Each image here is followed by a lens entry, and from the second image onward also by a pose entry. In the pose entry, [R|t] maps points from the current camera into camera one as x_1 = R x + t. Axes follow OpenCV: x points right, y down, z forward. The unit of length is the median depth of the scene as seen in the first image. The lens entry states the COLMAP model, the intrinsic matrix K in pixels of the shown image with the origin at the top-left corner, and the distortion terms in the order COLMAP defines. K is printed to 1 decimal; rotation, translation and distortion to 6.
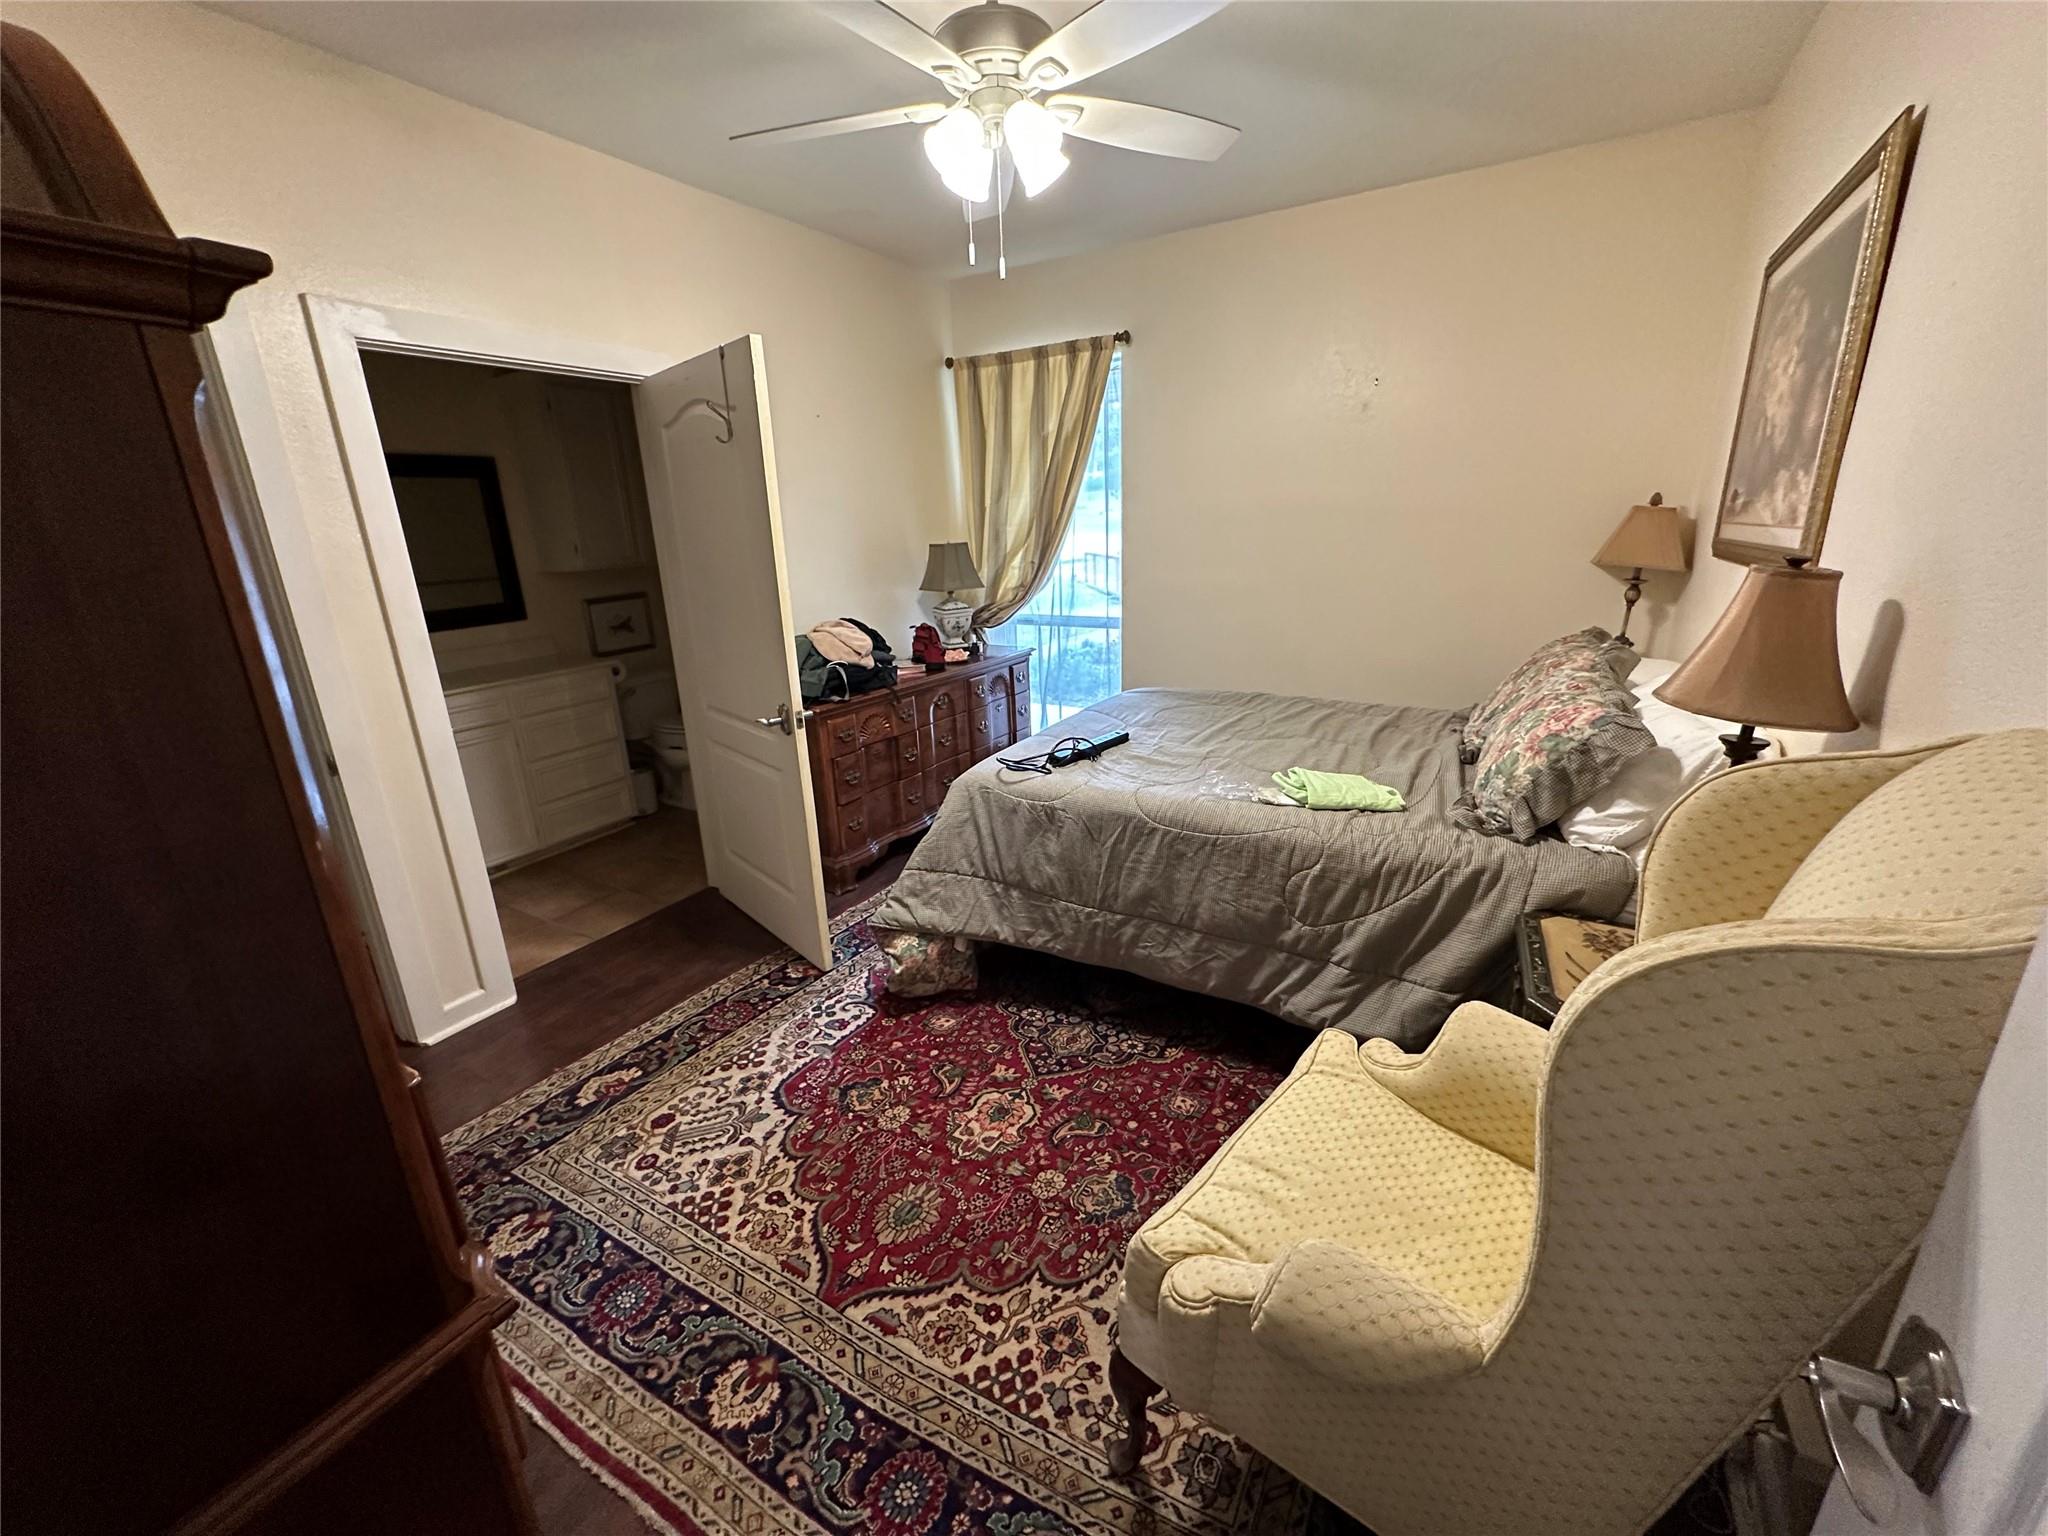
lens RADIAL K [[819.2, 0, 1024.6], [0, 819.2, 761.6], [0, 0, 1]] dist [-0.001184, -0.000040]
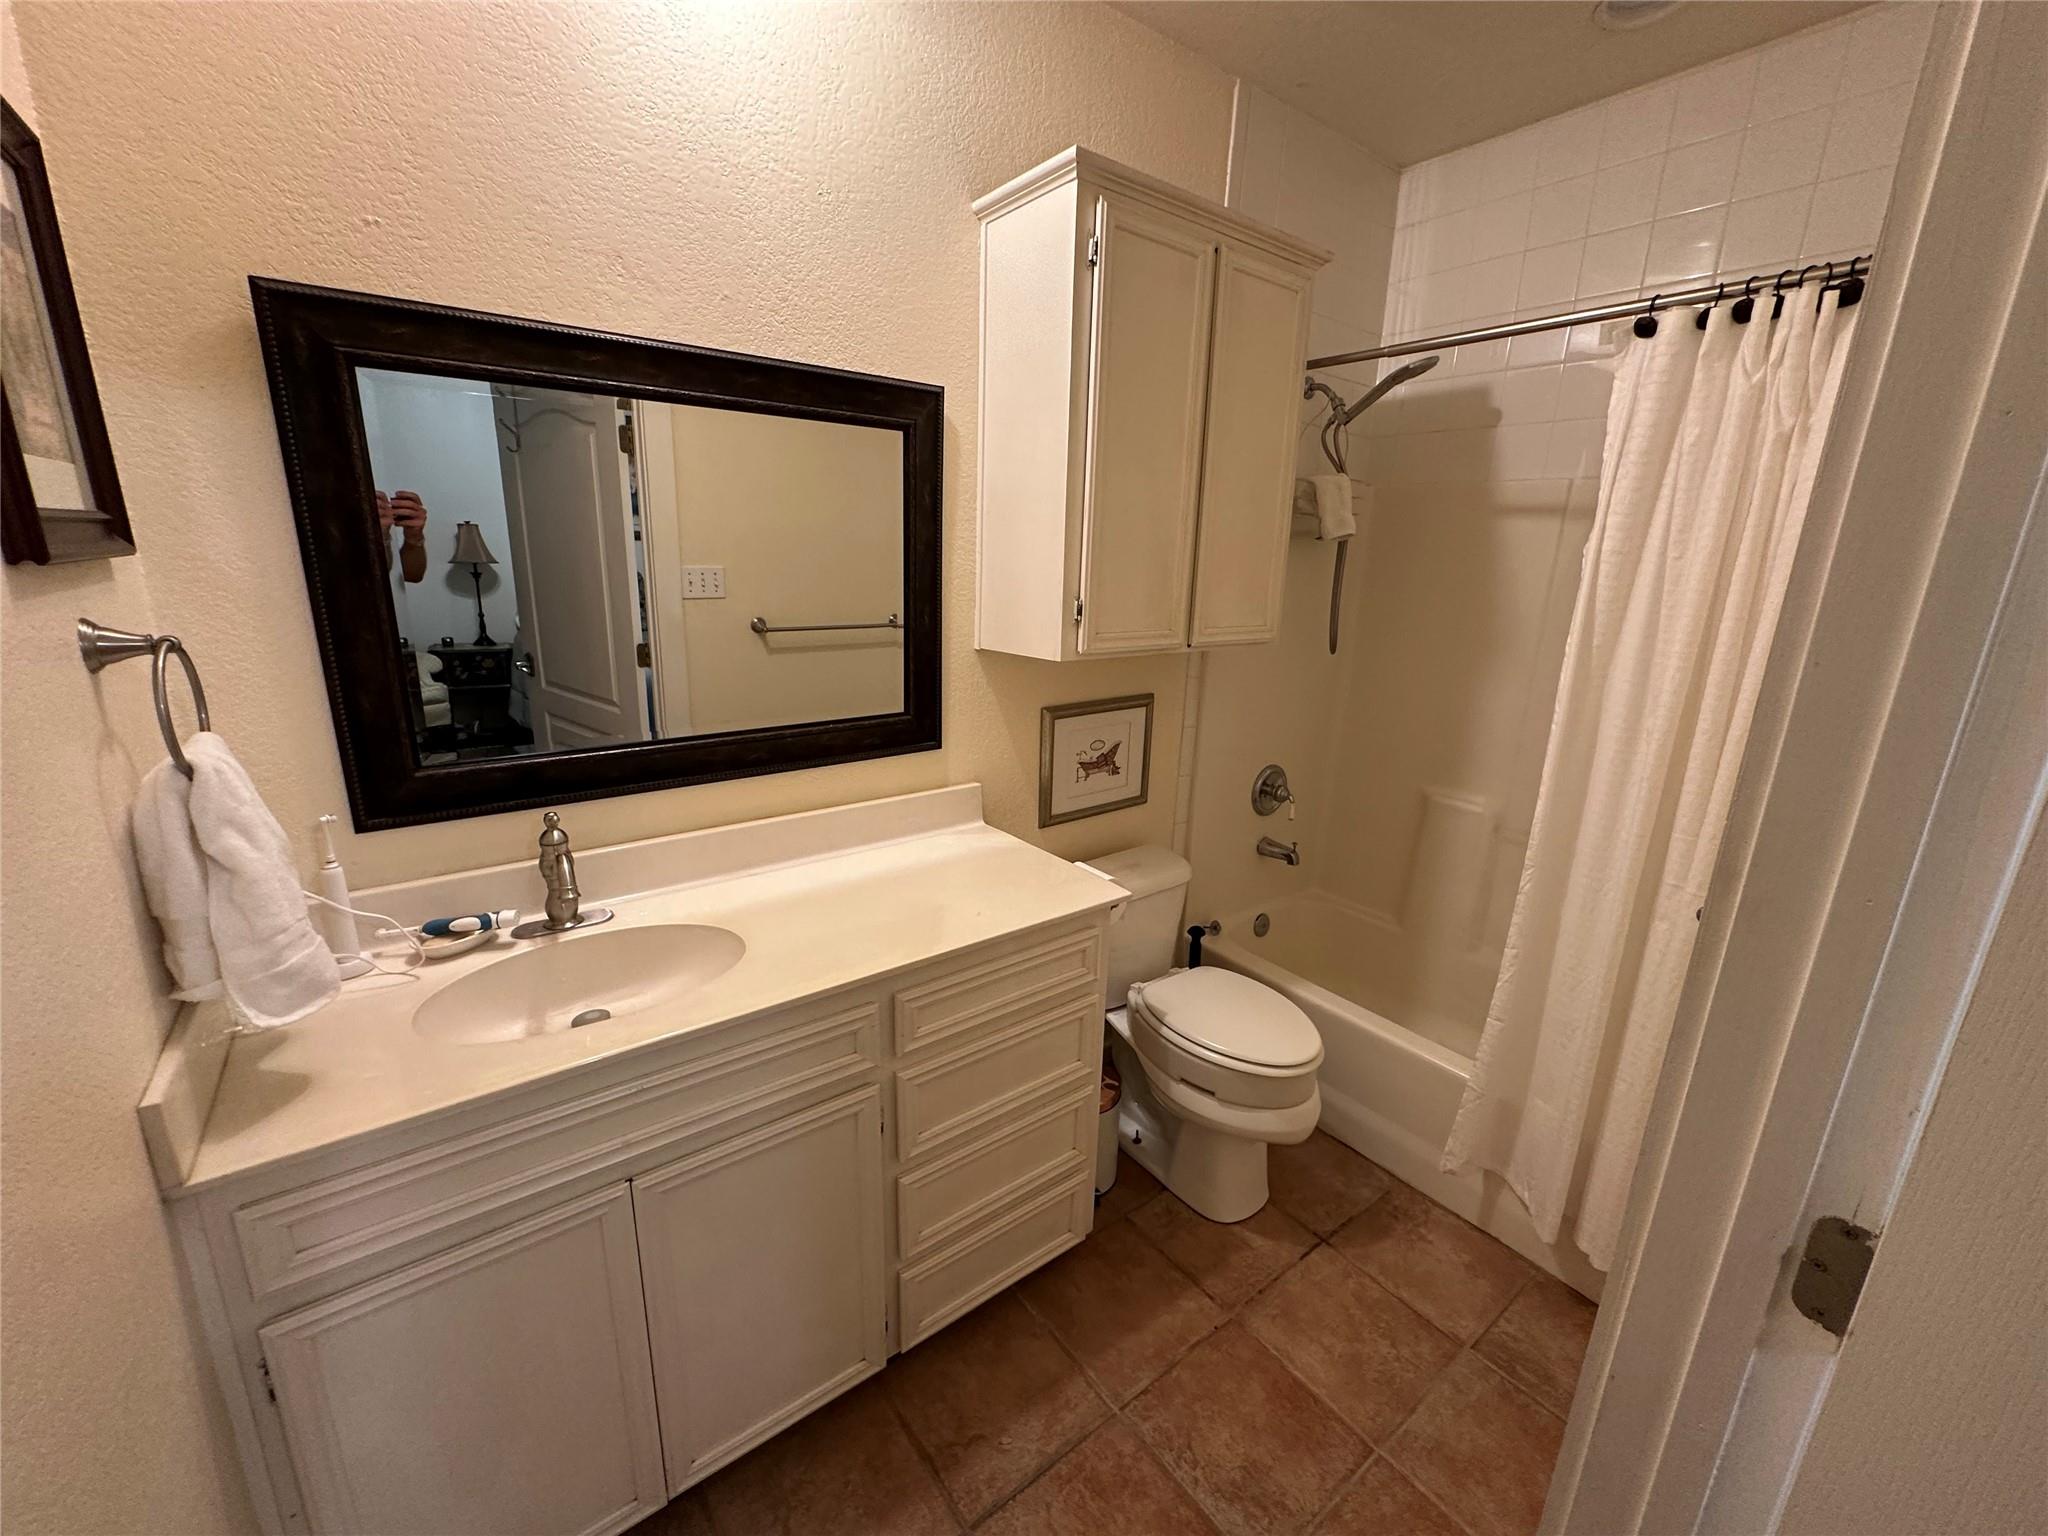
lens RADIAL K [[819.2, 0, 1027.6], [0, 819.2, 769.0], [0, 0, 1]] dist [-0.001184, -0.000040]
pose [[0.928167, 0.146130, -0.342274, -0.372086], [-0.160111, 0.987016, -0.012789, -0.150837], [0.335961, 0.066672, 0.939513, 0.540005]]
